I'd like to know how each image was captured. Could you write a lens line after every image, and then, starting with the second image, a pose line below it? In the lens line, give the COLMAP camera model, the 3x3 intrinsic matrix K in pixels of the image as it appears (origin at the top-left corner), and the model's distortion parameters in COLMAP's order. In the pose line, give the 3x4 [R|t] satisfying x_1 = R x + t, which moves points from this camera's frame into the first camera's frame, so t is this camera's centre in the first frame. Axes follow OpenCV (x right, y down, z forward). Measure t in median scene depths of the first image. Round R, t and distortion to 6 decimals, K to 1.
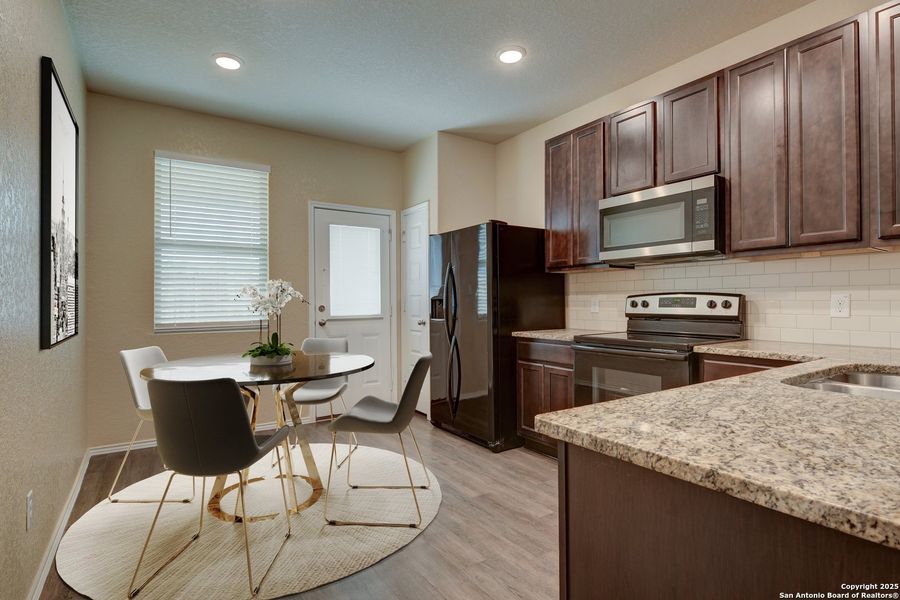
lens RADIAL K [[466.6, 0, 450.0], [0, 466.6, 300.0], [0, 0, 1]] dist [0.000148, -0.000142]
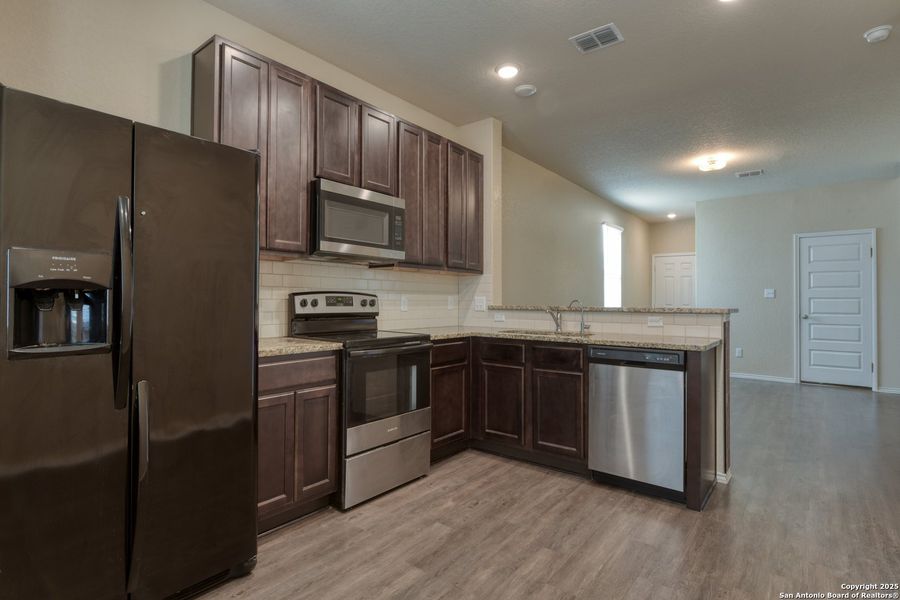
lens RADIAL K [[465.8, 0, 528.7], [0, 465.8, 299.8], [0, 0, 1]] dist [0.000101, -0.000094]
pose [[-0.429983, 0.002793, 0.902832, -0.629113], [-0.011039, 0.999904, -0.008351, 0.006281], [-0.902769, -0.013557, -0.429911, 1.095211]]
